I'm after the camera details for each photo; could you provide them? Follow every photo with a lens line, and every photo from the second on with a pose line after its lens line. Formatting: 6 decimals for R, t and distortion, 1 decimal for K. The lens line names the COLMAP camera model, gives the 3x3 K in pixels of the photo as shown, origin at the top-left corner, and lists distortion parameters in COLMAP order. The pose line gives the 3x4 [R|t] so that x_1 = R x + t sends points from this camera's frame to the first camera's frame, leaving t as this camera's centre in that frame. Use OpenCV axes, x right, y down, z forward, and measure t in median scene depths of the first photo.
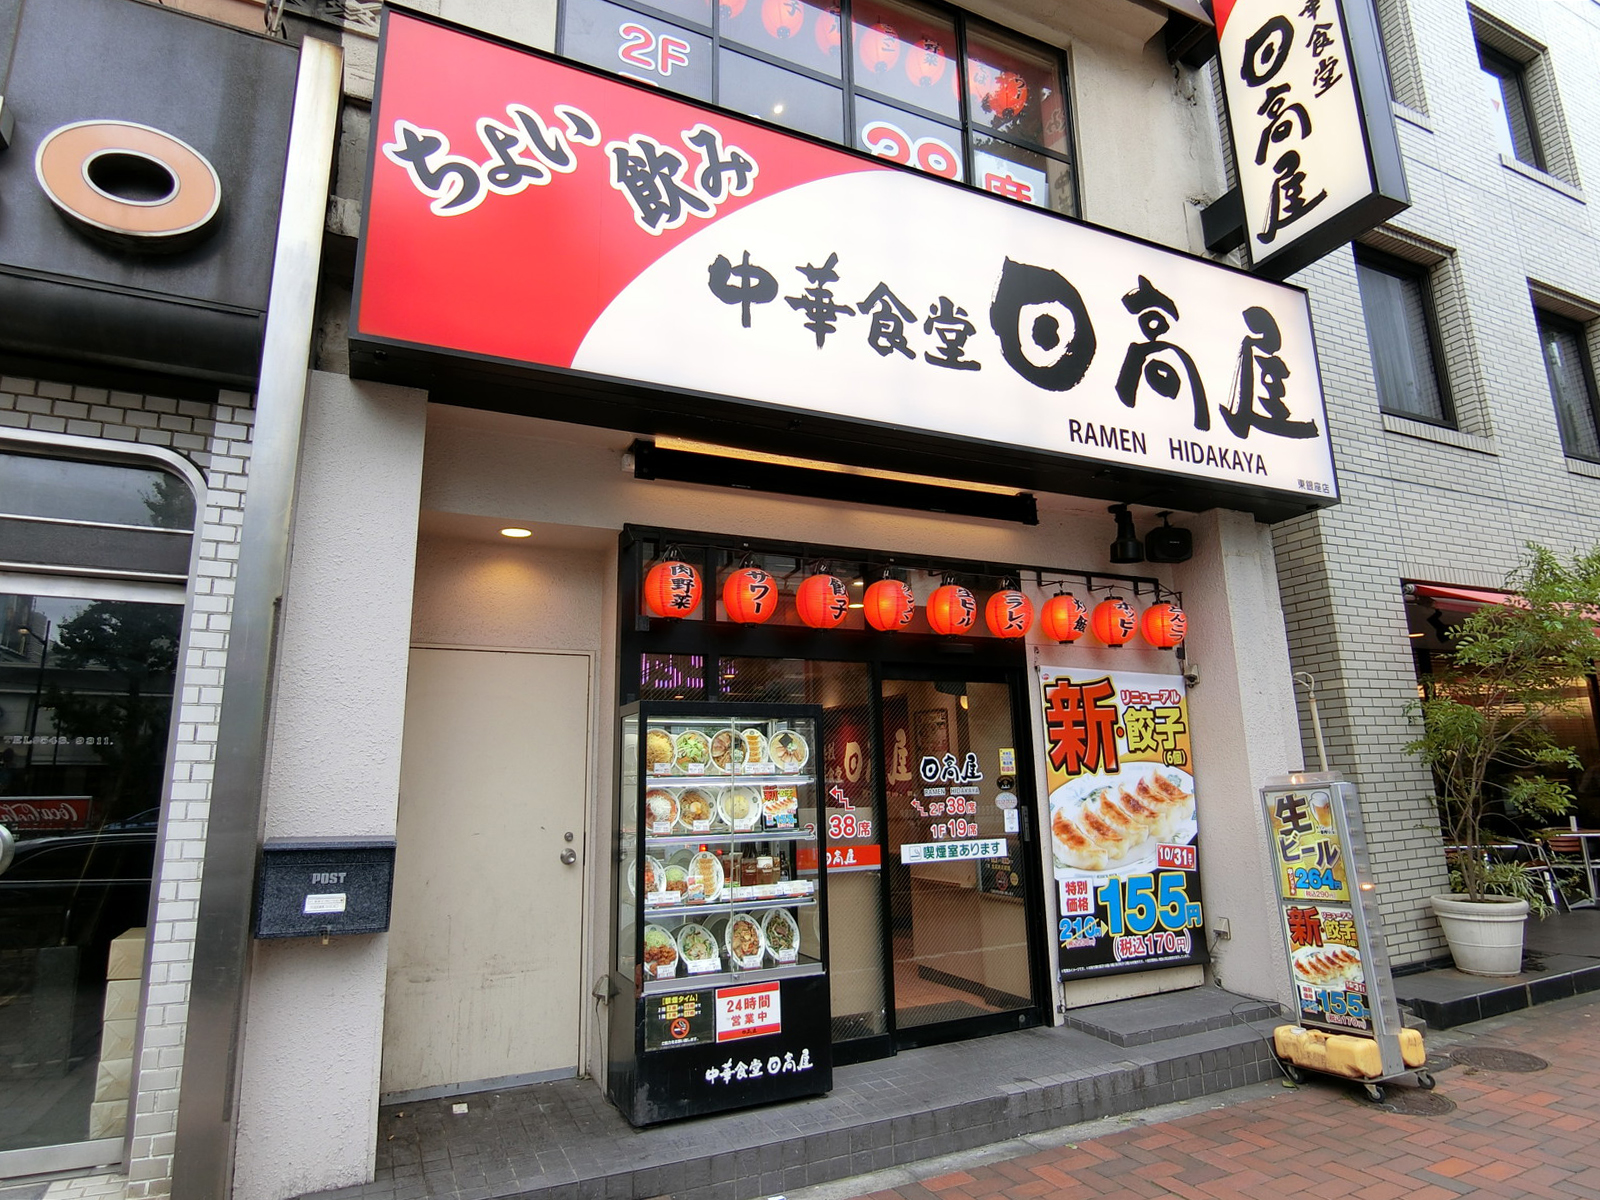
lens RADIAL K [[895.6, 0, 800.0], [0, 895.6, 600.0], [0, 0, 1]] dist [-0.014505, -0.003663]
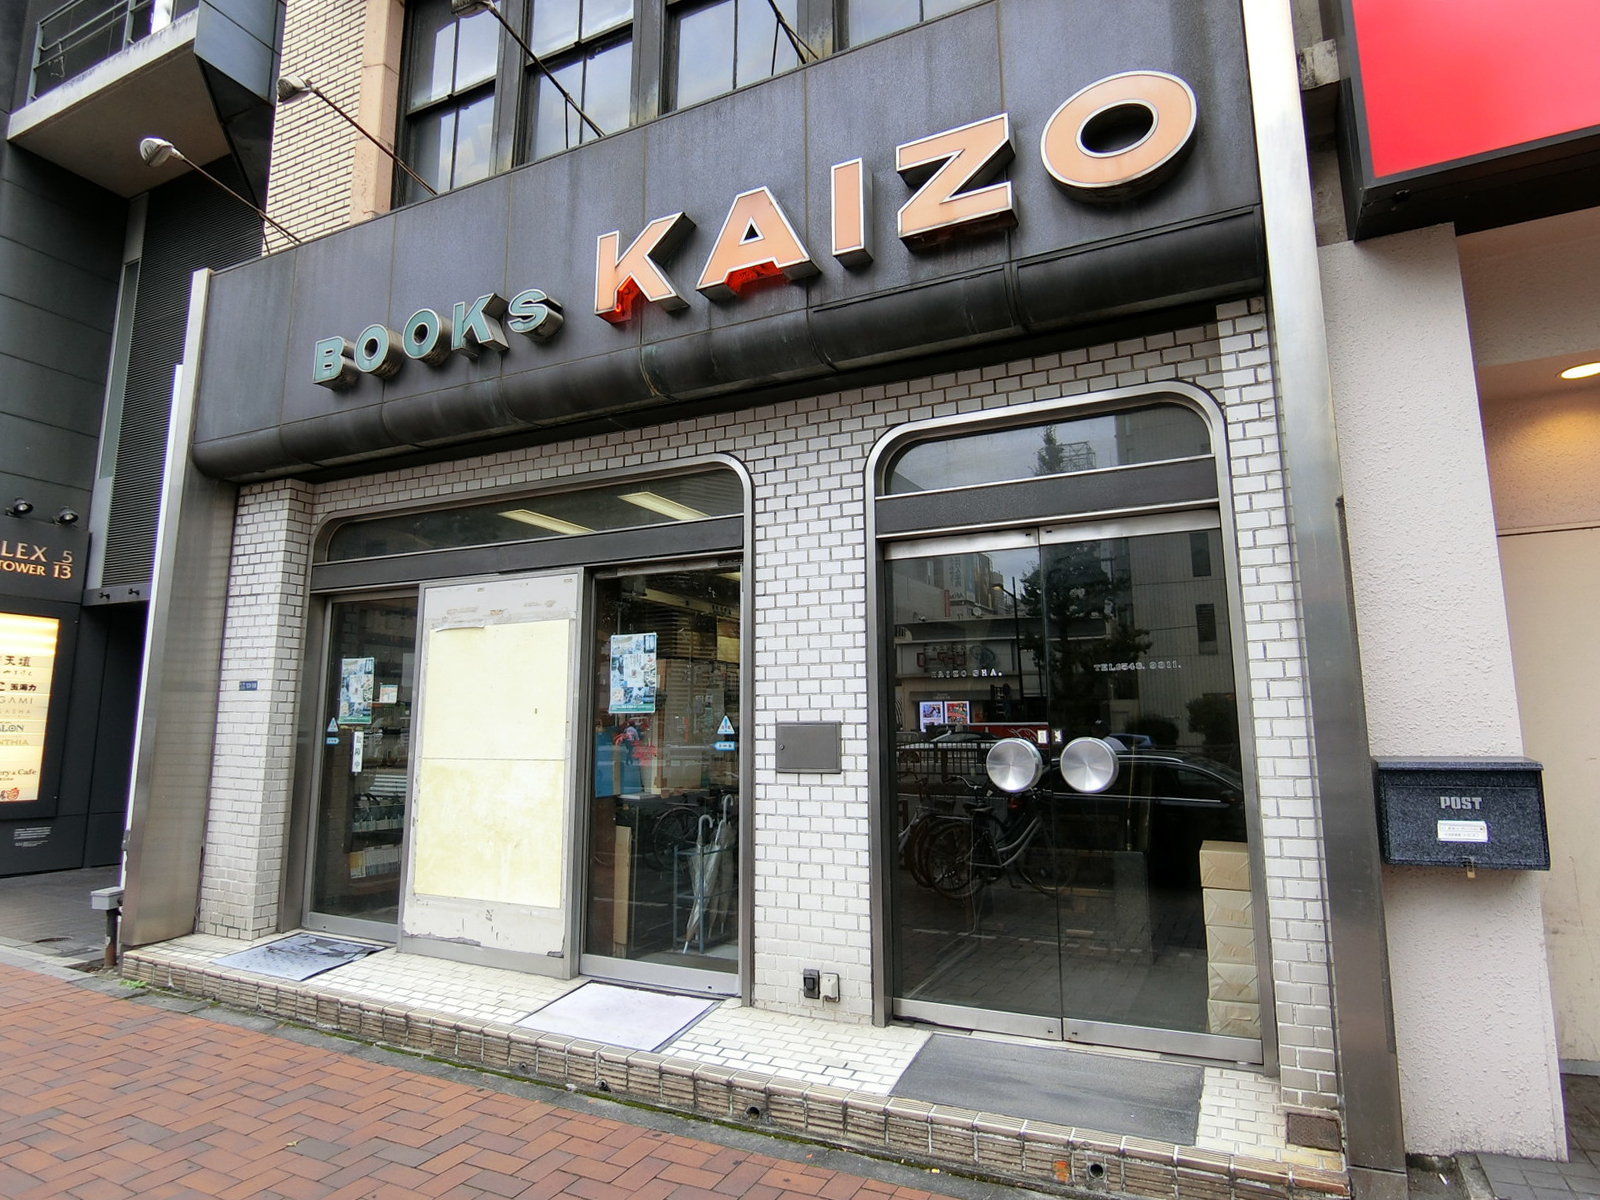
lens RADIAL K [[902.3, 0, 800.6], [0, 902.3, 584.3], [0, 0, 1]] dist [-0.020102, -0.003975]
pose [[0.633317, -0.121234, -0.764338, -0.238311], [0.165021, 0.986094, -0.019674, 0.011431], [0.756094, -0.113672, 0.644516, -0.025225]]
